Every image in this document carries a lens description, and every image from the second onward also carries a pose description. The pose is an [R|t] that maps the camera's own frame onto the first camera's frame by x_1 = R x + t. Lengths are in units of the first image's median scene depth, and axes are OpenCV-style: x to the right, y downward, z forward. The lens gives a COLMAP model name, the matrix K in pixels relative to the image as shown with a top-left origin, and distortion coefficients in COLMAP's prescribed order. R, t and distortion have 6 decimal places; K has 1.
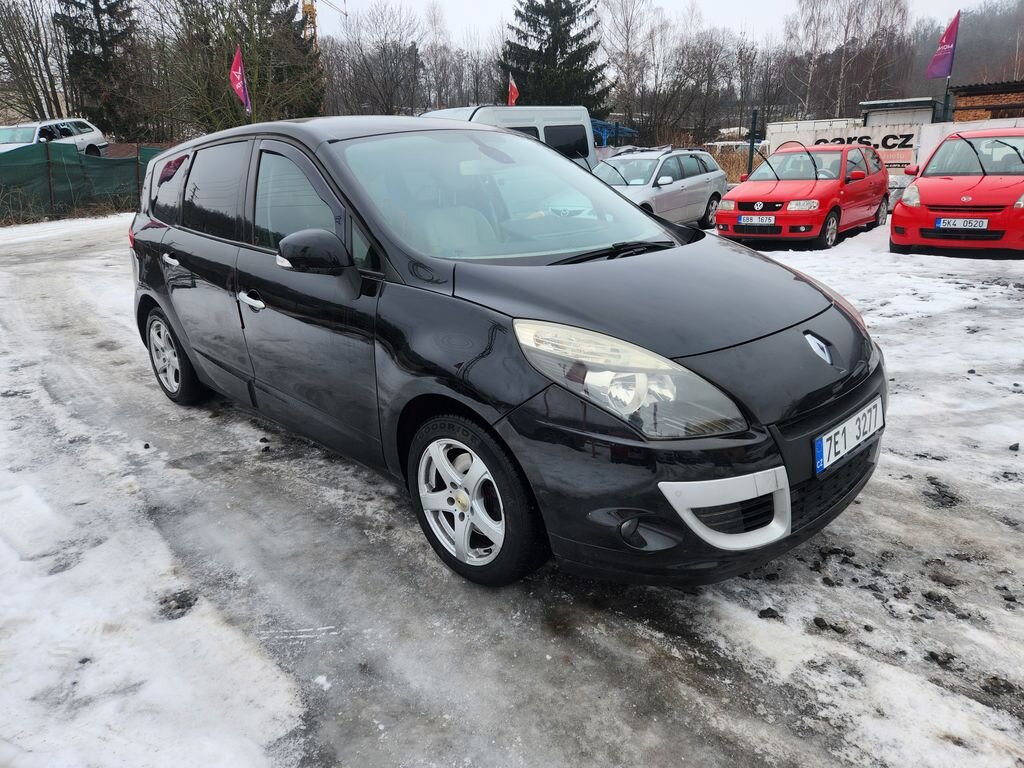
lens RADIAL K [[681.7, 0, 519.1], [0, 681.7, 368.6], [0, 0, 1]] dist [0.059967, -0.045298]
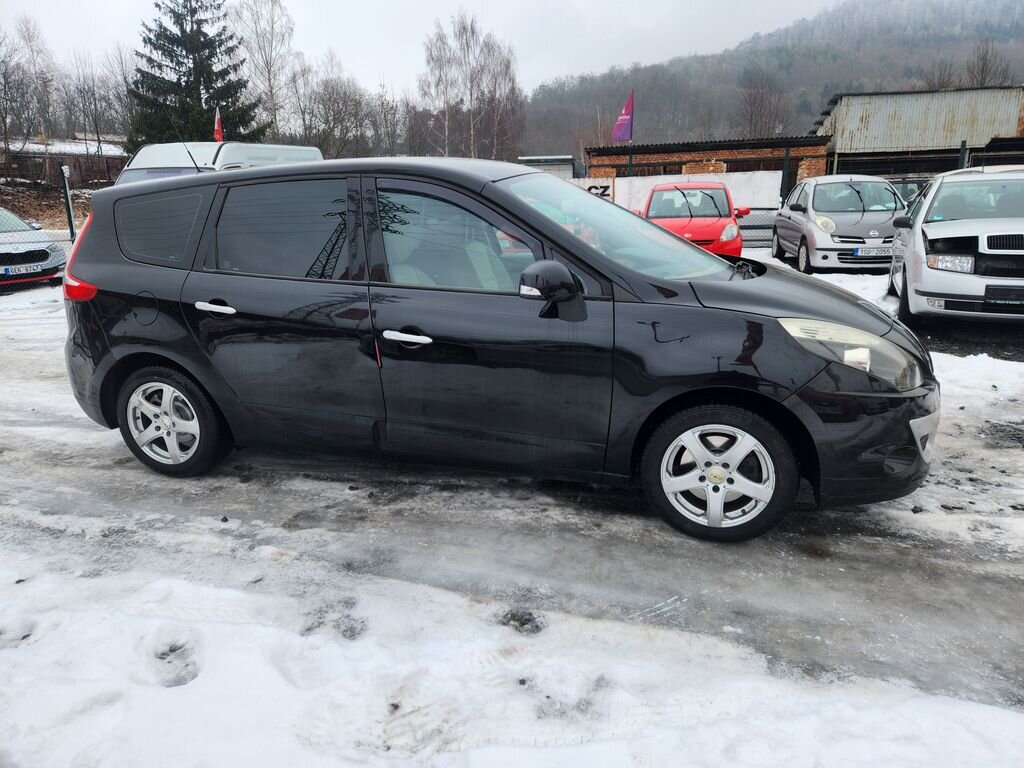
lens RADIAL K [[681.7, 0, 511.2], [0, 681.7, 380.1], [0, 0, 1]] dist [0.059967, -0.045298]
pose [[0.880754, -0.109767, 0.460677, -0.831031], [0.129167, 0.991565, -0.010686, -0.008665], [-0.455618, 0.068916, 0.887504, 0.061126]]
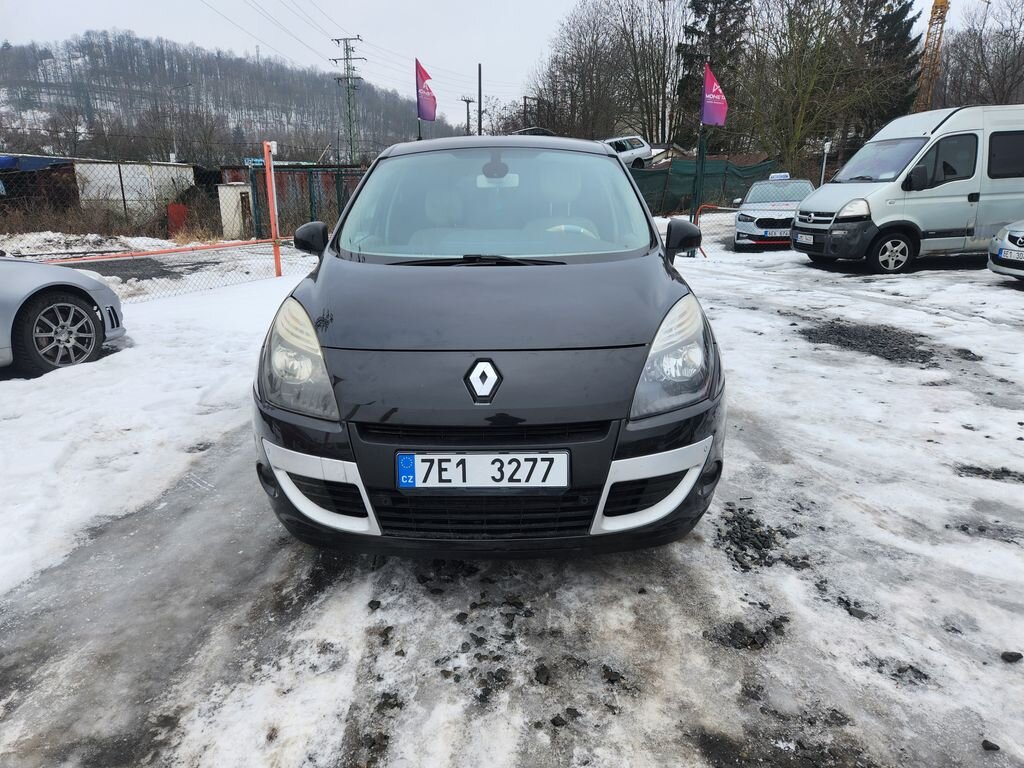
lens RADIAL K [[681.7, 0, 515.2], [0, 681.7, 380.8], [0, 0, 1]] dist [0.059967, -0.045298]
pose [[0.701995, 0.223883, -0.676076, 0.935991], [-0.222130, 0.970777, 0.090827, -0.102290], [0.676654, 0.086417, 0.731212, 0.276893]]
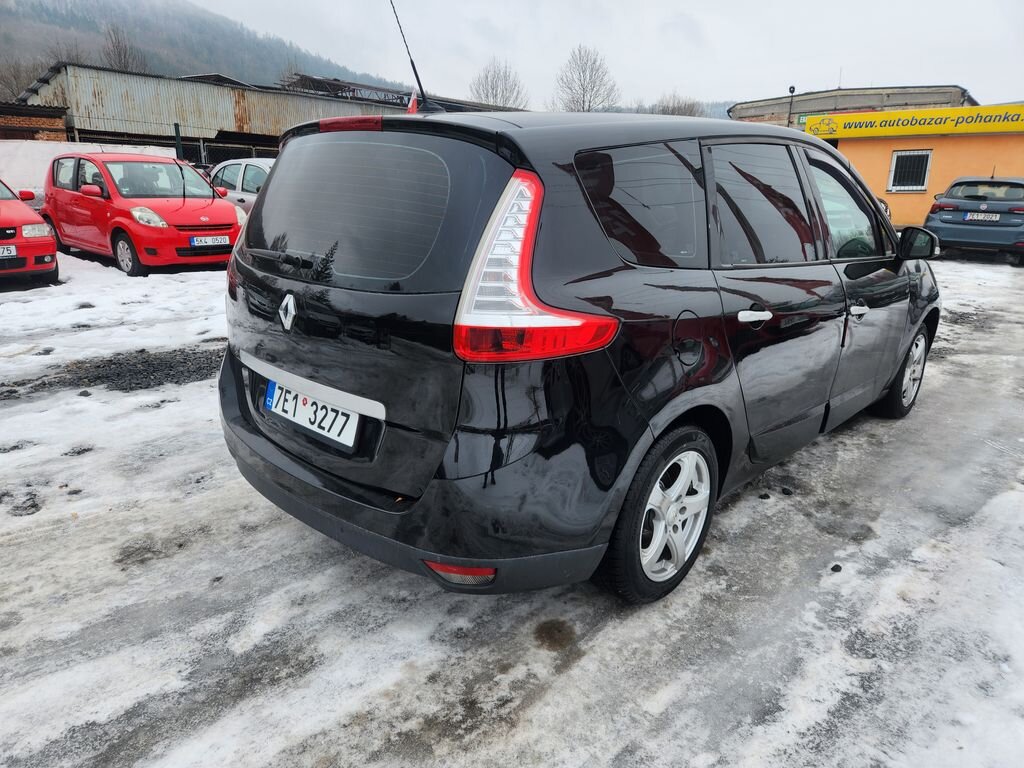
lens RADIAL K [[681.7, 0, 511.9], [0, 681.7, 387.5], [0, 0, 1]] dist [0.059967, -0.045298]
pose [[-0.033272, -0.257094, 0.965814, -1.603303], [0.265420, 0.929376, 0.256538, -0.453313], [-0.963559, 0.264882, 0.037316, 1.718235]]
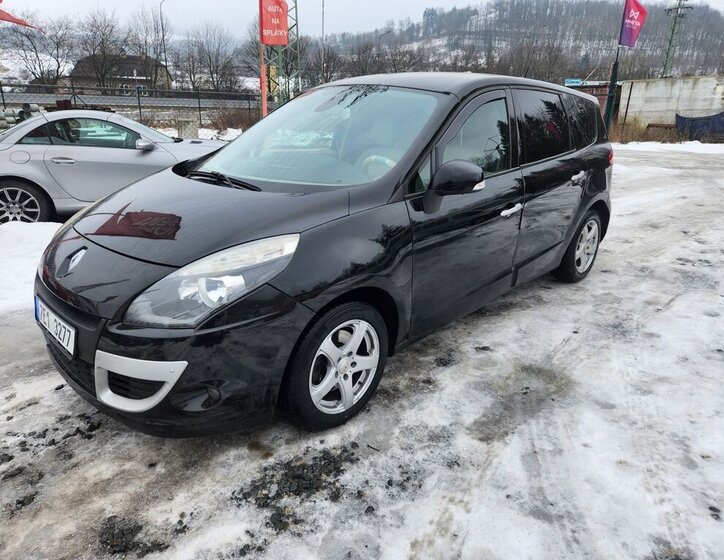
lens RADIAL K [[497.2, 0, 353.0], [0, 497.2, 267.4], [0, 0, 1]] dist [0.029241, -0.010265]
pose [[0.020757, 0.356159, -0.934195, 1.142702], [-0.305042, 0.892098, 0.333332, -0.427341], [0.952113, 0.278049, 0.127161, 1.169795]]
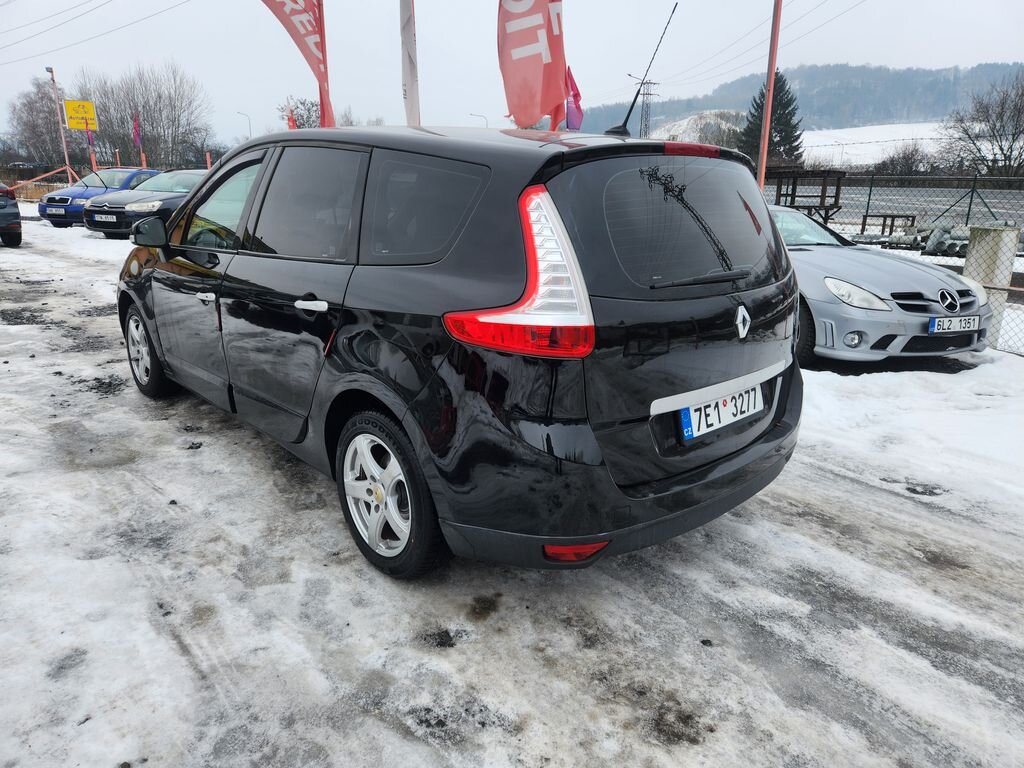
lens RADIAL K [[681.7, 0, 512.3], [0, 681.7, 374.7], [0, 0, 1]] dist [0.059967, -0.045298]
pose [[-0.999150, 0.003980, 0.041041, -0.568137], [0.025327, 0.844672, 0.534685, -0.808960], [-0.032538, 0.535270, -0.844054, 2.735100]]
